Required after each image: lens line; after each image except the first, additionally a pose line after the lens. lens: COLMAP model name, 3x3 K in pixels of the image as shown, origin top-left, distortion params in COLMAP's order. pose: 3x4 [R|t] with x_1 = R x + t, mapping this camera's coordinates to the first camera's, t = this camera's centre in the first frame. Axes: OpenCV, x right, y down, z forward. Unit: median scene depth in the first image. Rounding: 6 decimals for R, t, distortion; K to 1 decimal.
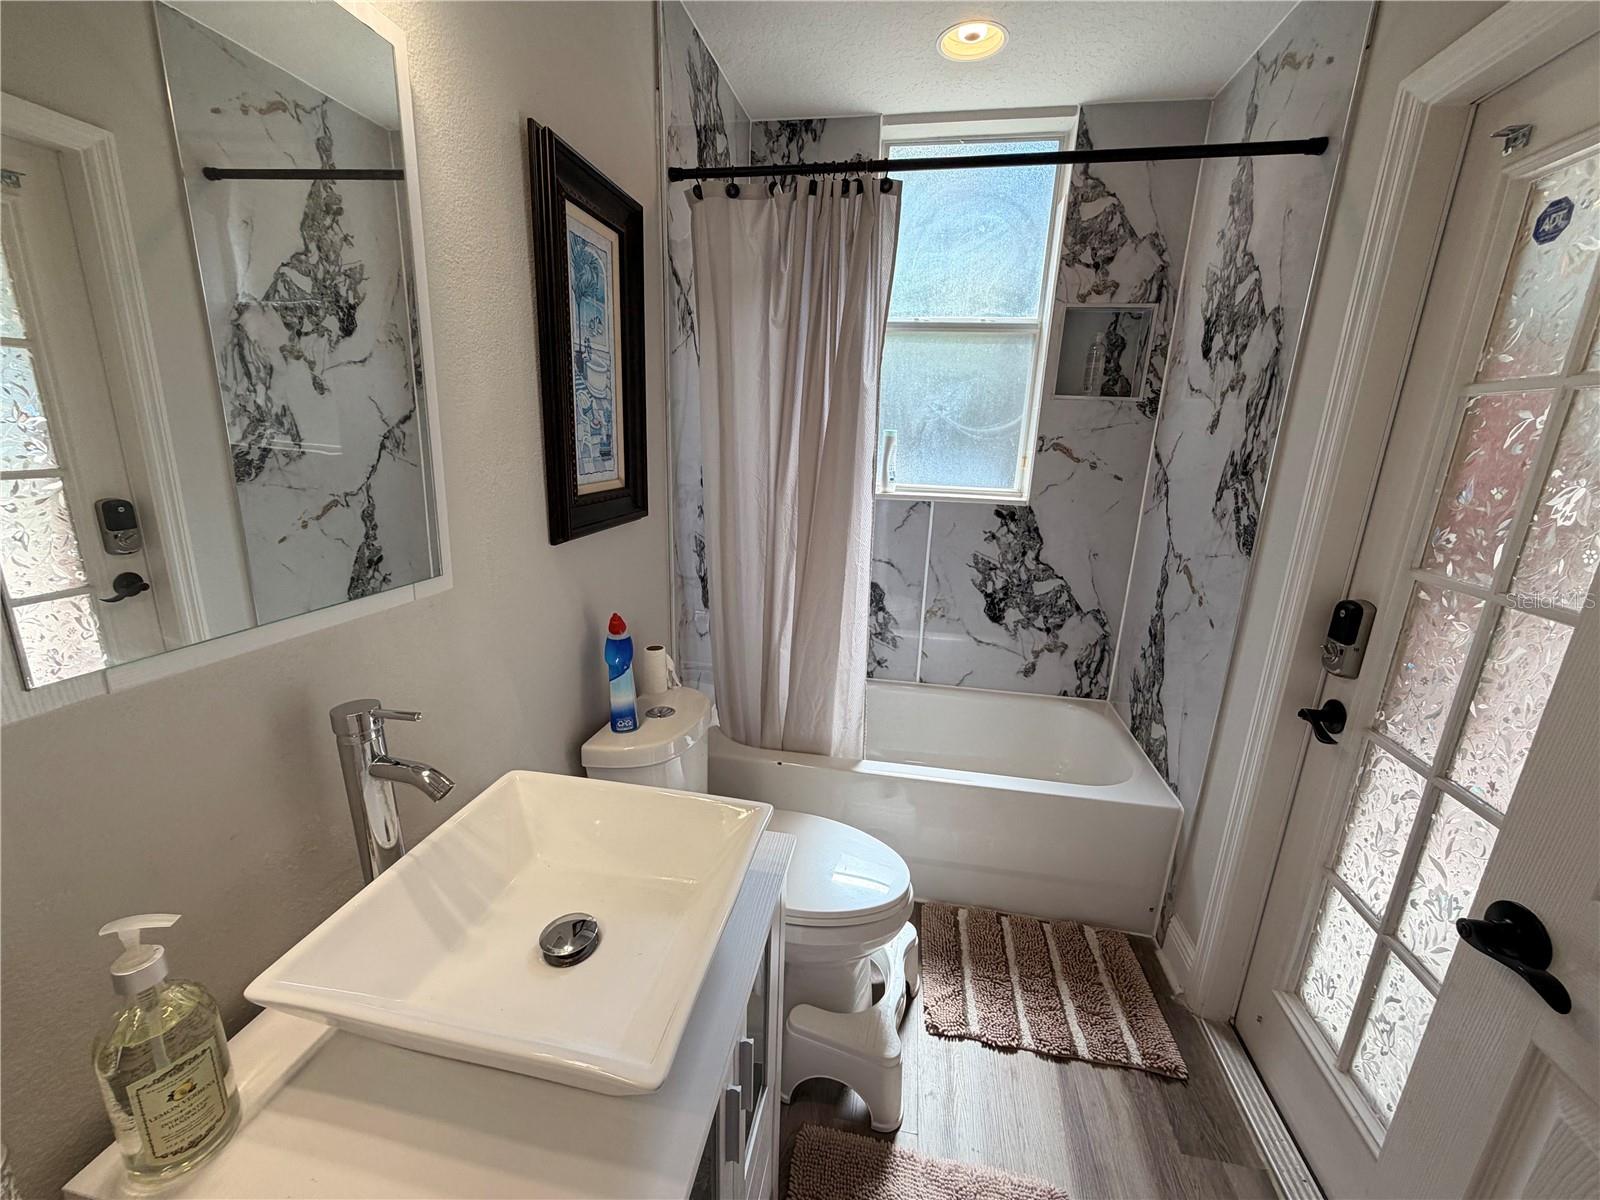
lens RADIAL K [[640.0, 0, 795.1], [0, 640.0, 598.2], [0, 0, 1]] dist [-0.000374, -0.000112]
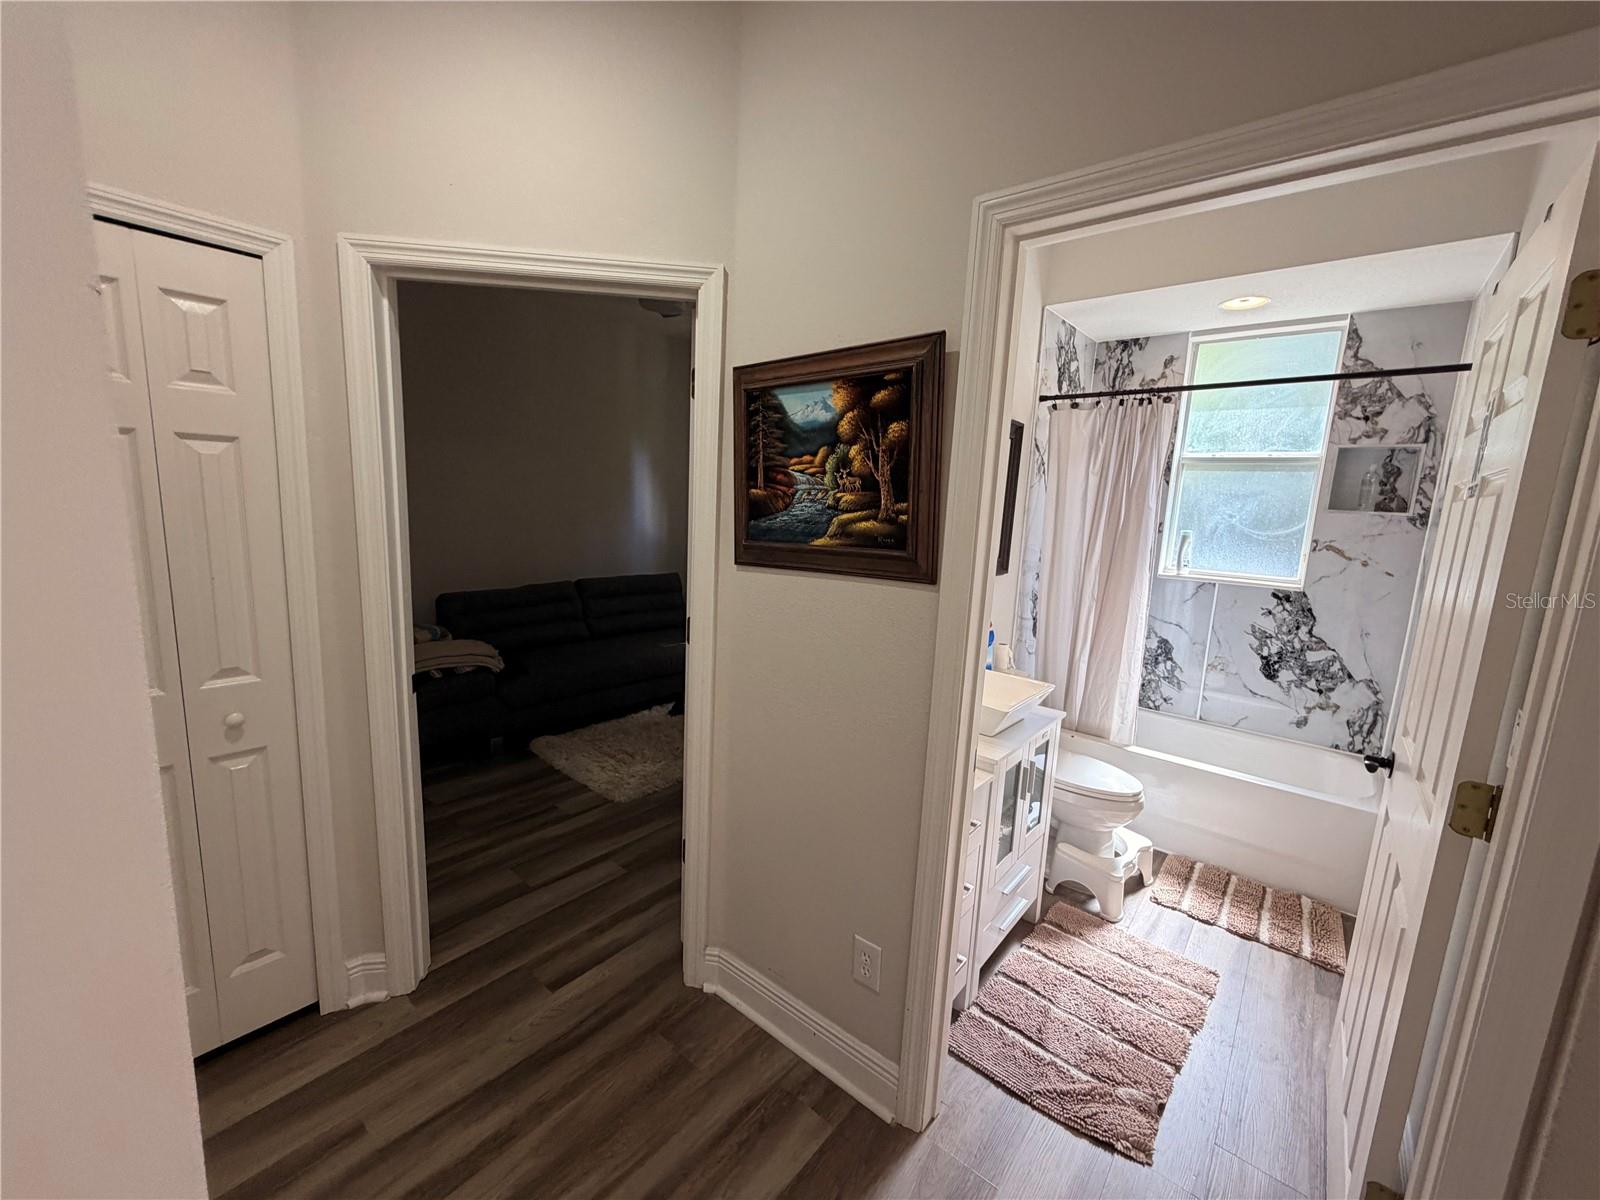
lens RADIAL K [[640.0, 0, 795.1], [0, 640.0, 598.2], [0, 0, 1]] dist [-0.000374, -0.000112]
pose [[0.870117, 0.083822, -0.485665, 0.102067], [-0.144872, 0.985396, -0.089481, 0.140997], [0.471072, 0.148218, 0.869553, -0.641729]]
